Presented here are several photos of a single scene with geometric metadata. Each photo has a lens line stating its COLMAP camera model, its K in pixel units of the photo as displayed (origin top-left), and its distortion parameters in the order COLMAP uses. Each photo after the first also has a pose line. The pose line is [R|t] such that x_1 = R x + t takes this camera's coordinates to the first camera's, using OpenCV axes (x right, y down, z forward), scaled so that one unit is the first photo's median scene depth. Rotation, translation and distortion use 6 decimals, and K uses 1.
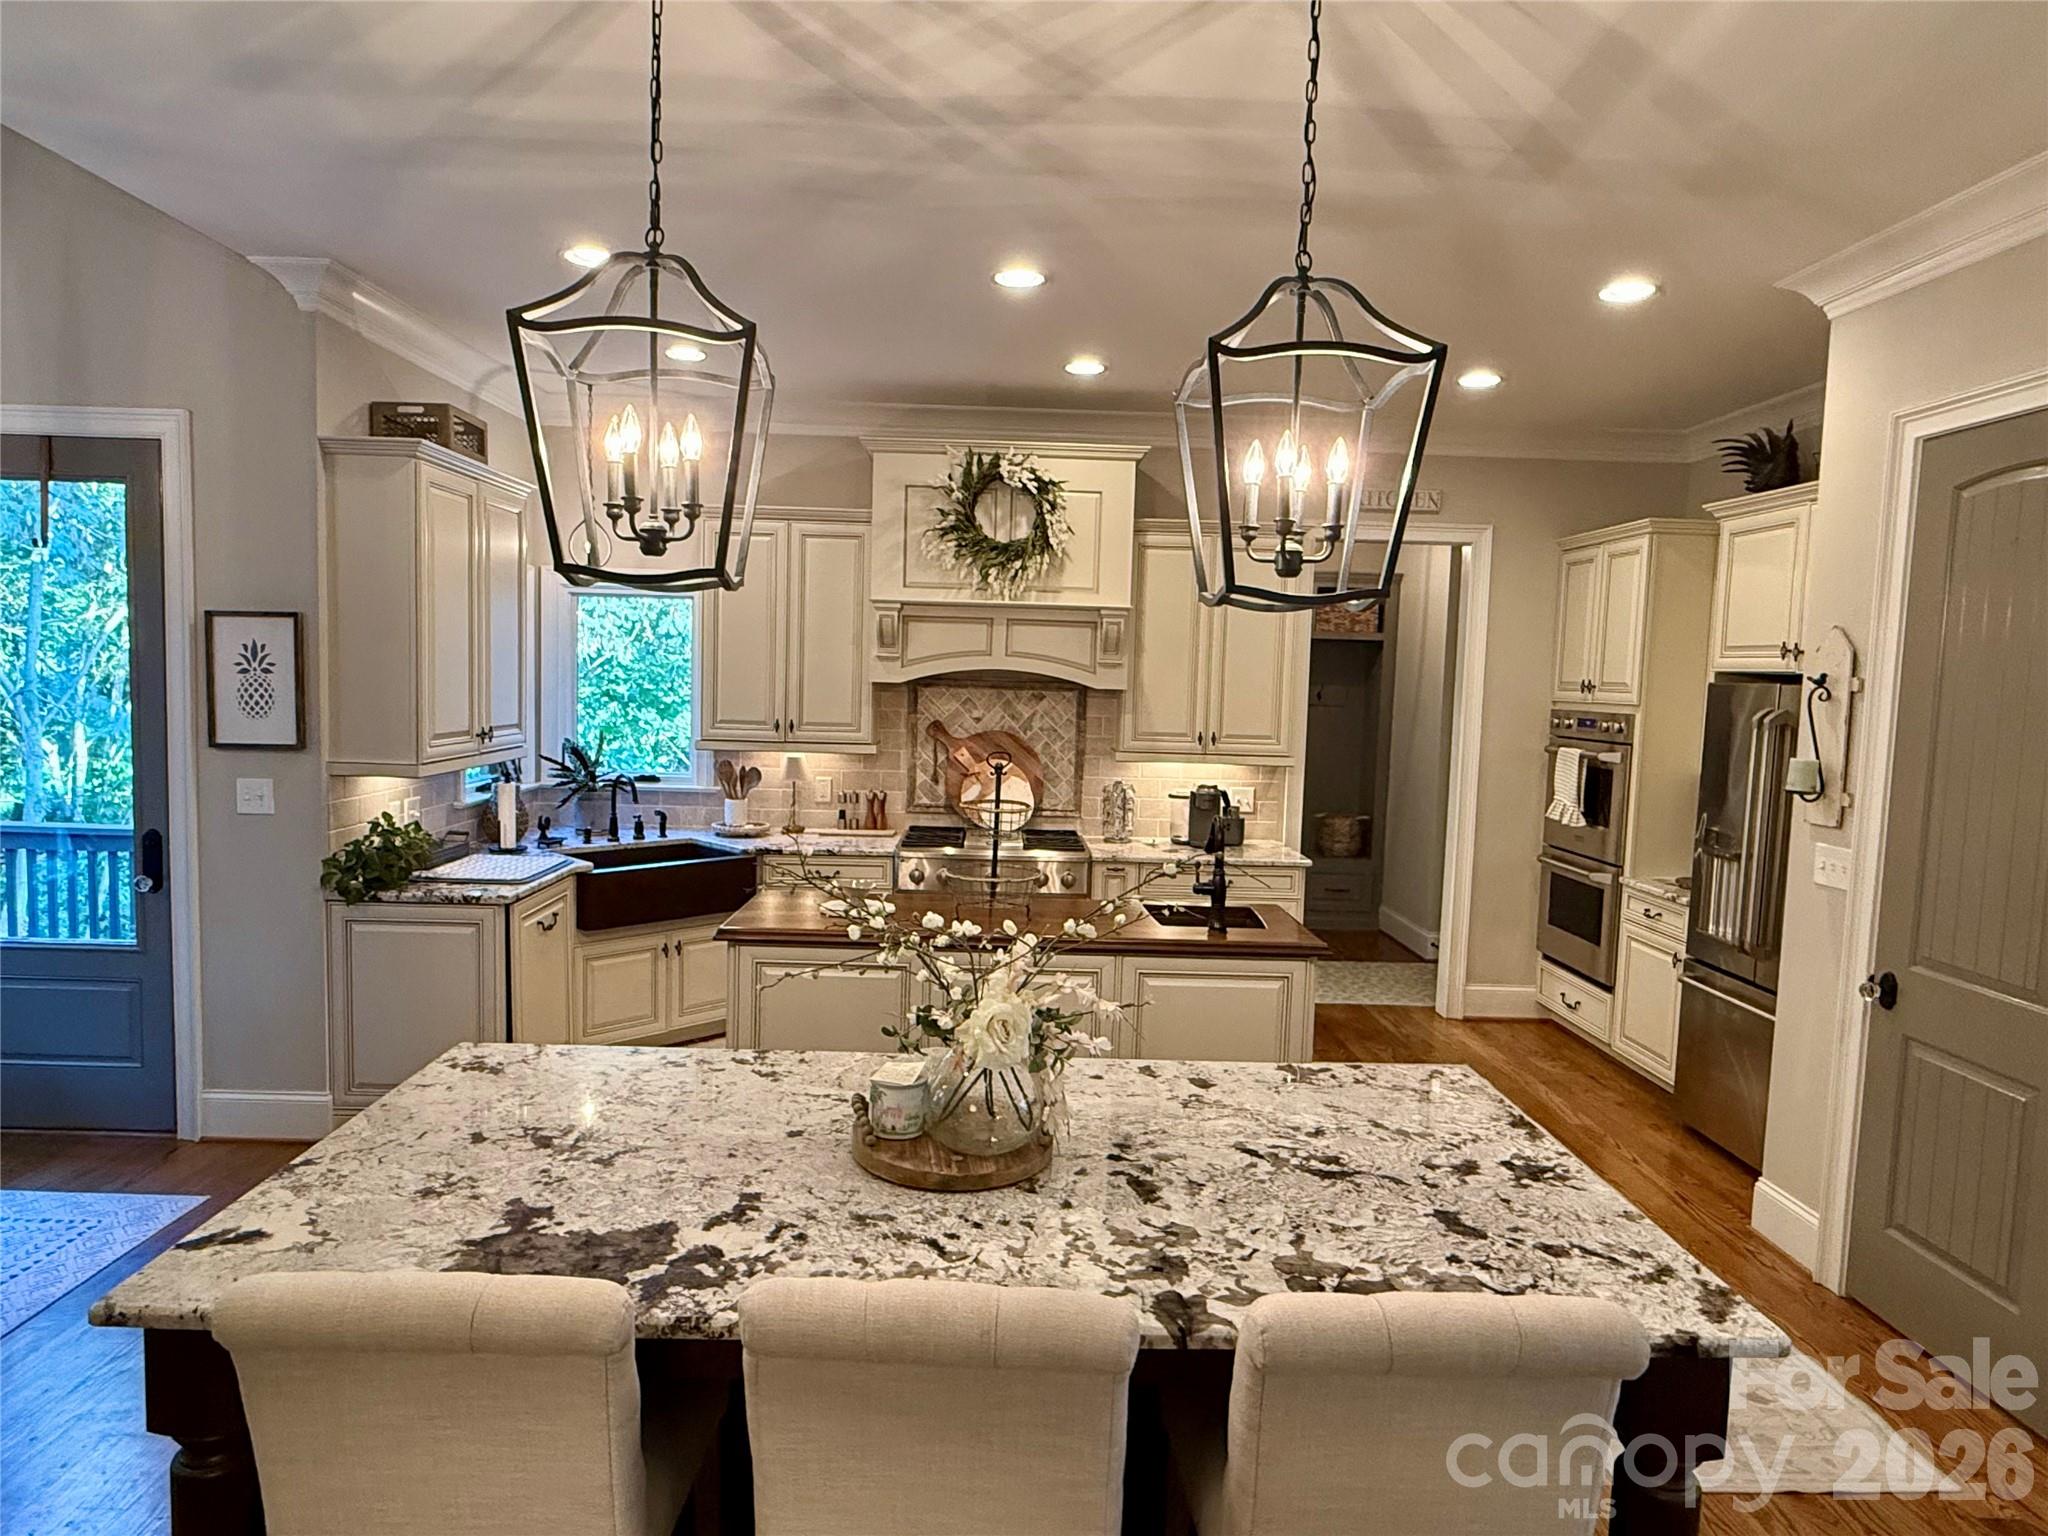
lens RADIAL K [[1224.9, 0, 1007.6], [0, 1224.9, 769.9], [0, 0, 1]] dist [-0.000824, 0.000244]
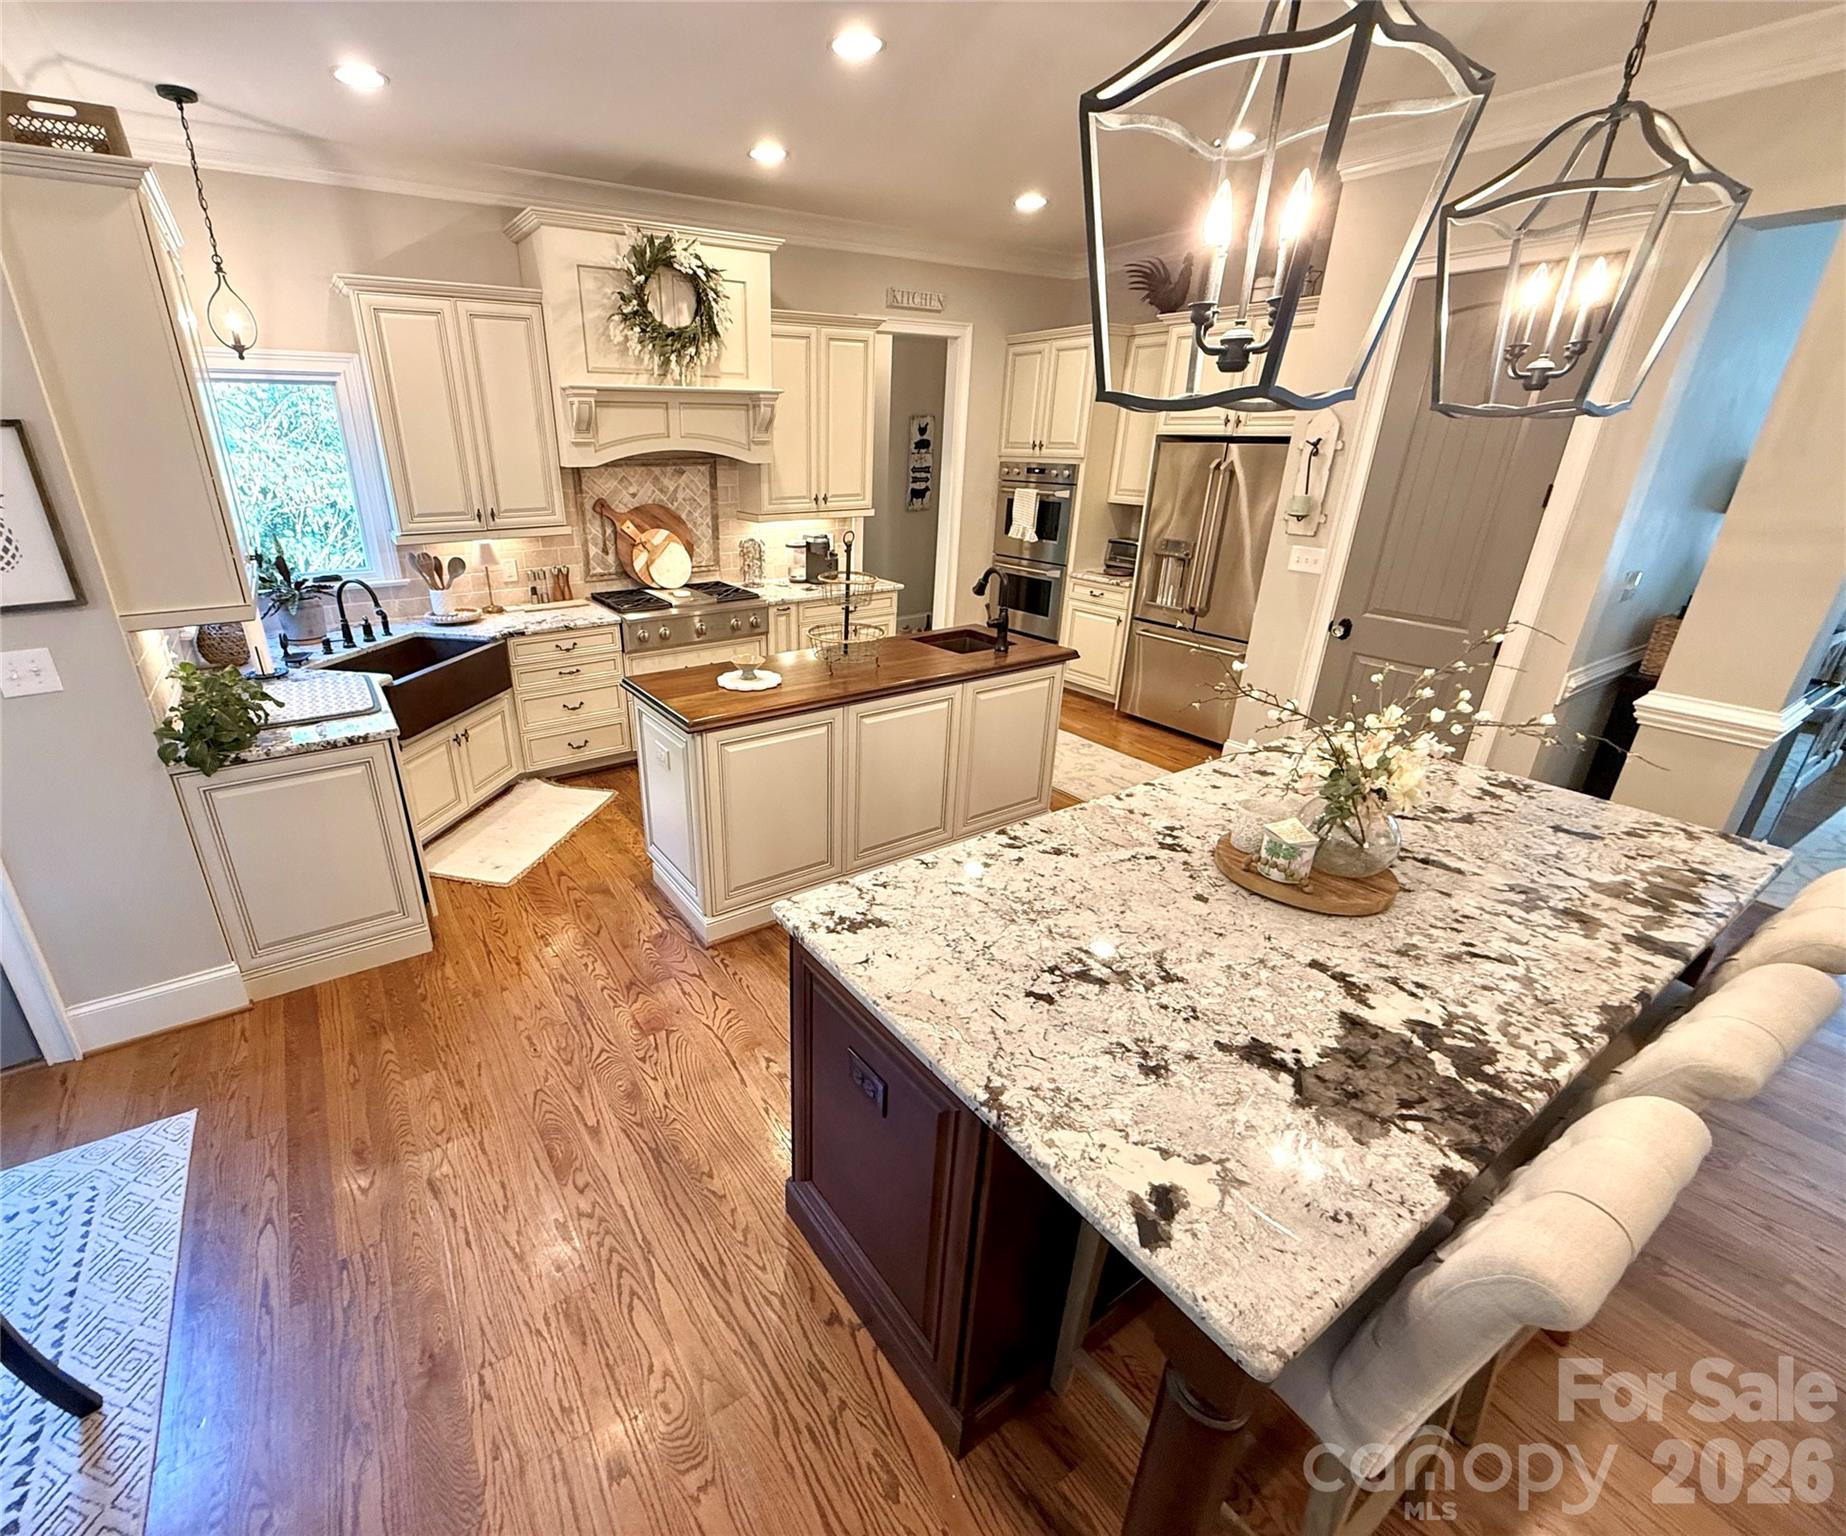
lens RADIAL K [[813.0, 0, 813.5], [0, 813.0, 769.3], [0, 0, 1]] dist [-0.000892, -0.000126]
pose [[0.857718, -0.224723, 0.462406, -0.330871], [0.068191, 0.941192, 0.330918, -0.044249], [-0.509578, -0.252303, 0.822602, 0.224095]]
